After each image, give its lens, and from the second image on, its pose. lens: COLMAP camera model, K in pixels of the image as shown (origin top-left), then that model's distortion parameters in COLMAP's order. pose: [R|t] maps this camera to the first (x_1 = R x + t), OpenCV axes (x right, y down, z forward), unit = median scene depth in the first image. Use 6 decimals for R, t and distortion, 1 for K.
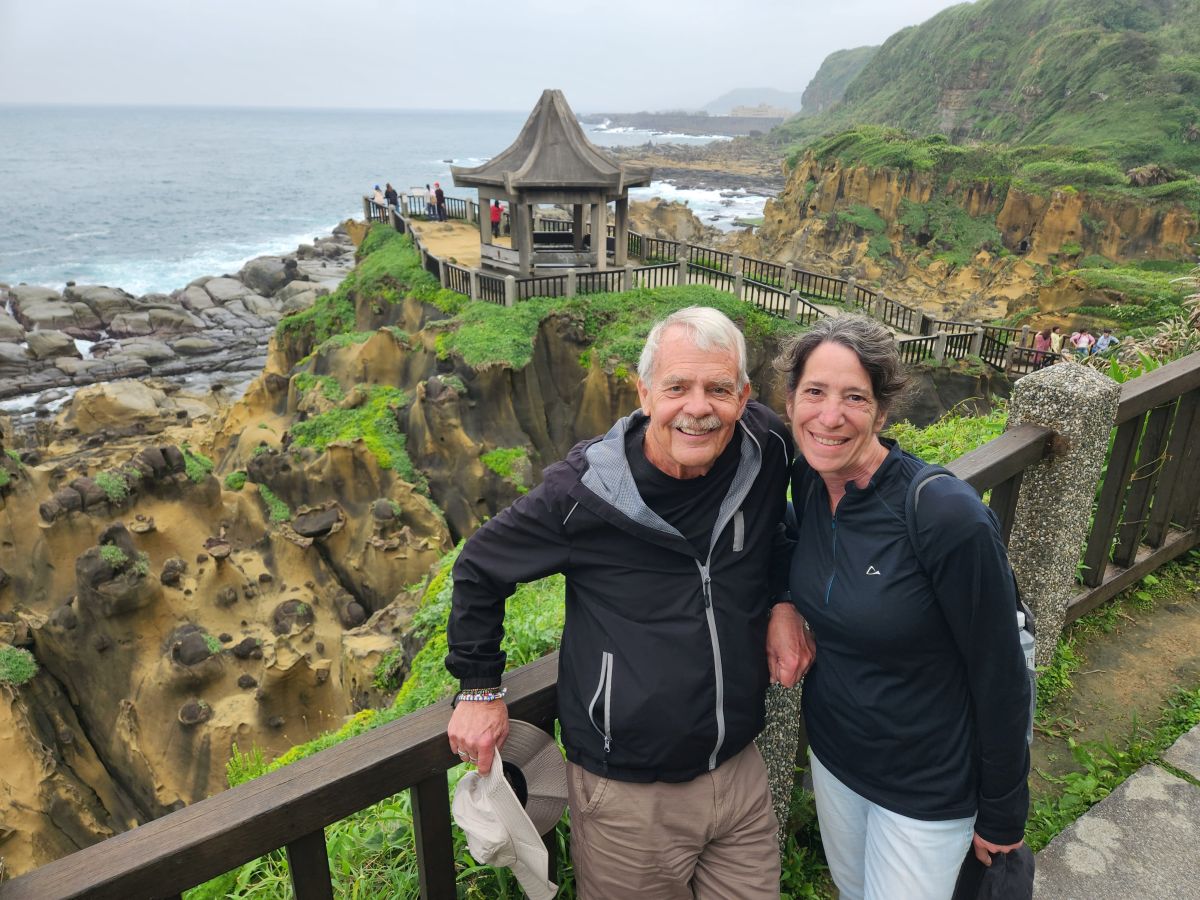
lens RADIAL K [[798.0, 0, 602.1], [0, 798.0, 454.8], [0, 0, 1]] dist [0.071590, -0.059547]
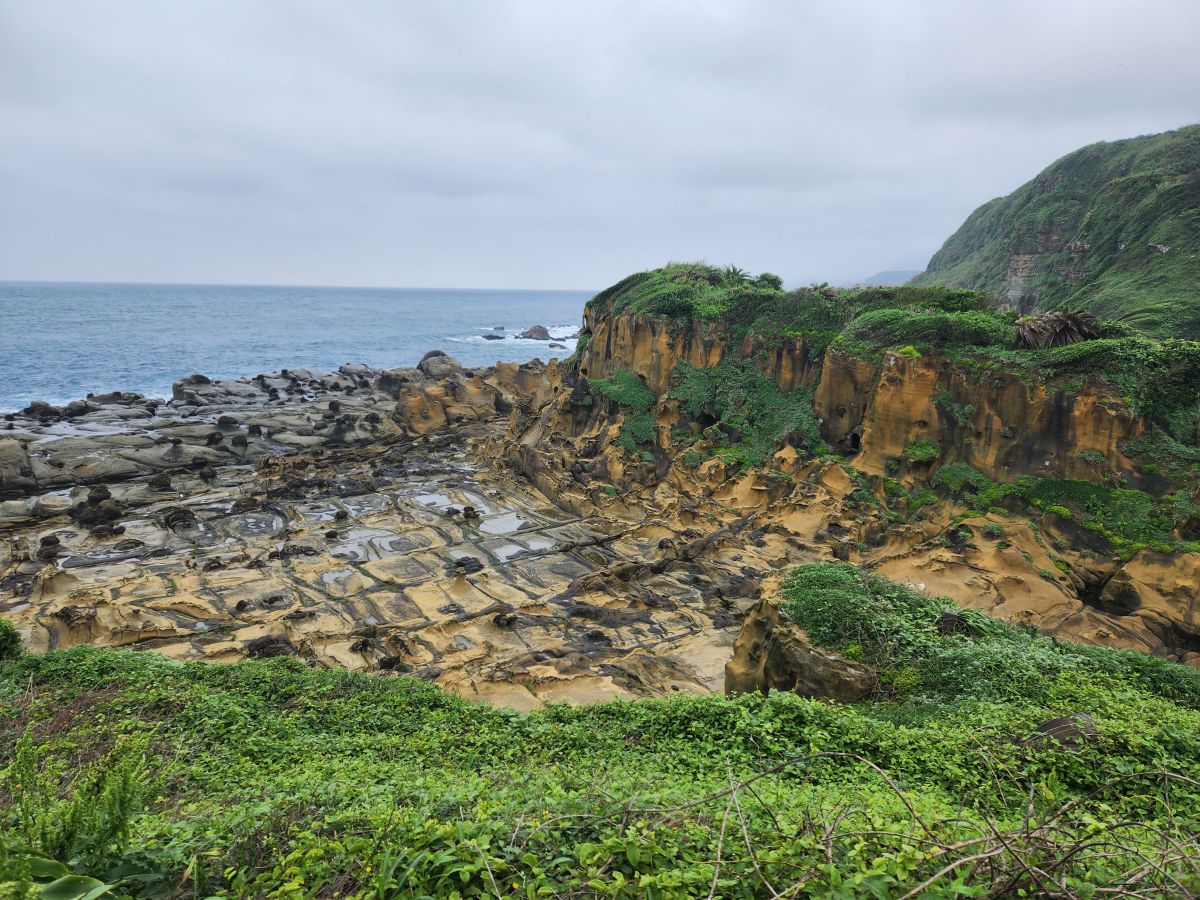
lens RADIAL K [[798.0, 0, 601.8], [0, 798.0, 444.2], [0, 0, 1]] dist [0.071590, -0.059547]
pose [[0.982192, 0.040519, -0.183459, 0.432737], [-0.078812, 0.975259, -0.206539, -0.115519], [0.170551, 0.217320, 0.961085, 0.391510]]
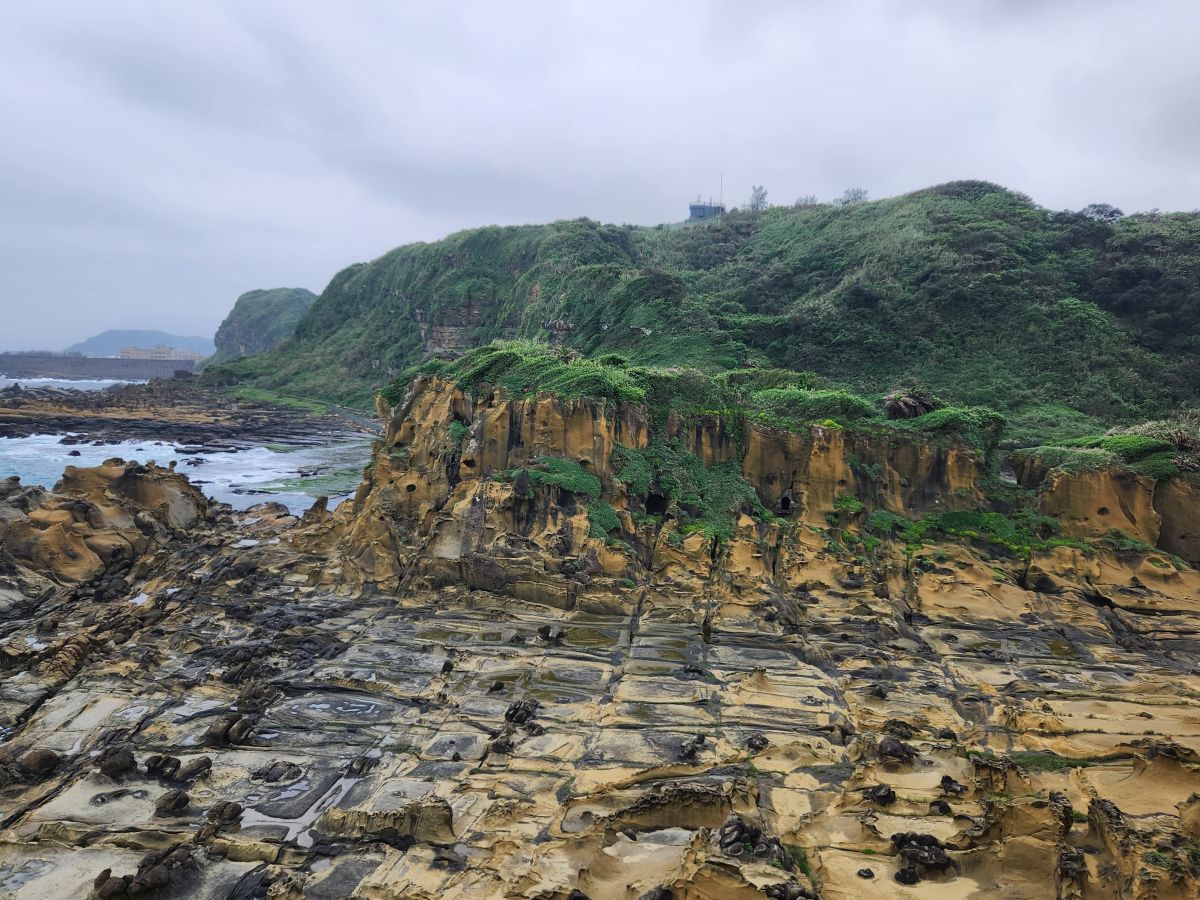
lens RADIAL K [[962.3, 0, 579.1], [0, 962.3, 443.1], [0, 0, 1]] dist [0.079036, -0.057154]
pose [[0.826098, -0.039143, 0.562165, -0.074421], [0.211369, 0.946275, -0.244717, -0.139735], [-0.522384, 0.320984, 0.789990, 0.422417]]
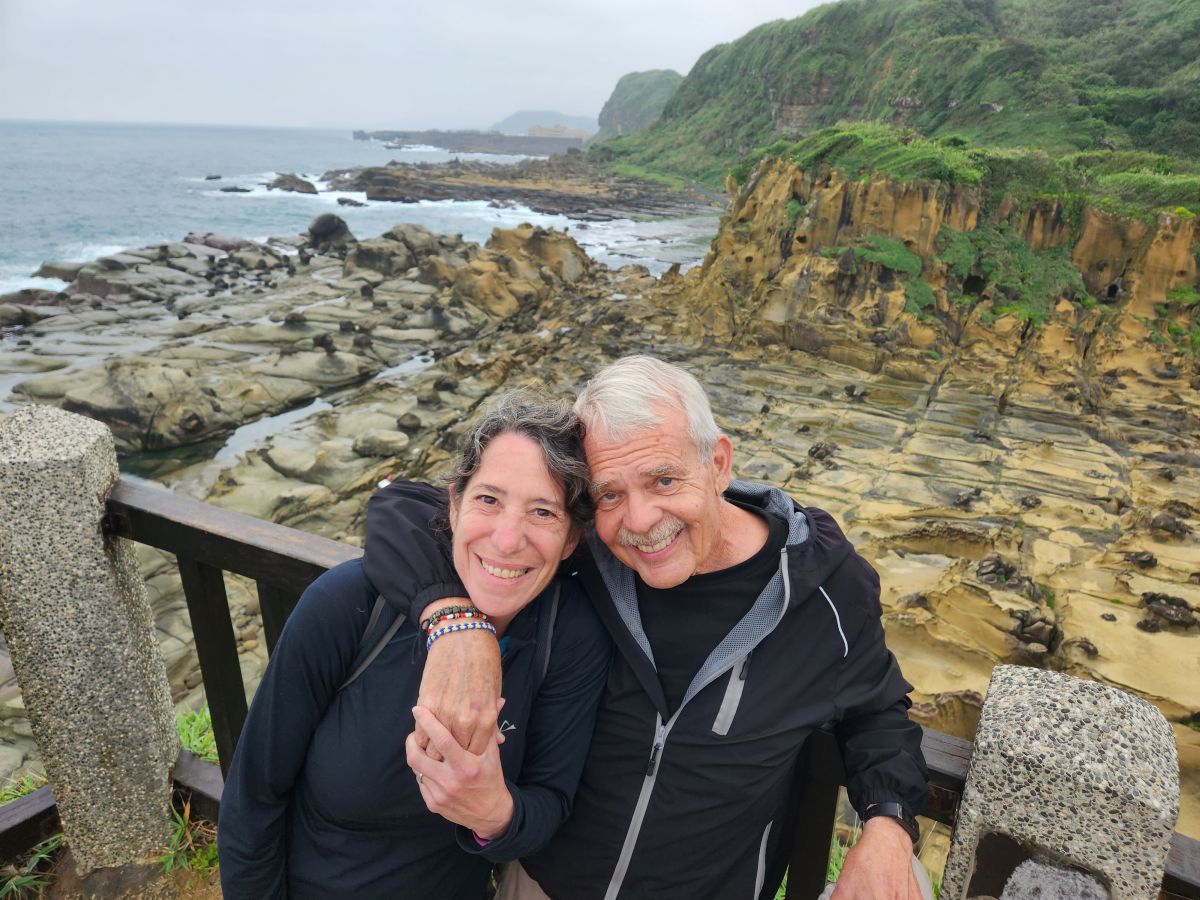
lens RADIAL K [[798.0, 0, 601.7], [0, 798.0, 456.4], [0, 0, 1]] dist [0.071590, -0.059547]
pose [[0.969787, -0.076694, 0.231584, -0.079501], [0.081647, 0.996591, -0.011863, -0.138957], [-0.229885, 0.030413, 0.972743, 0.410395]]
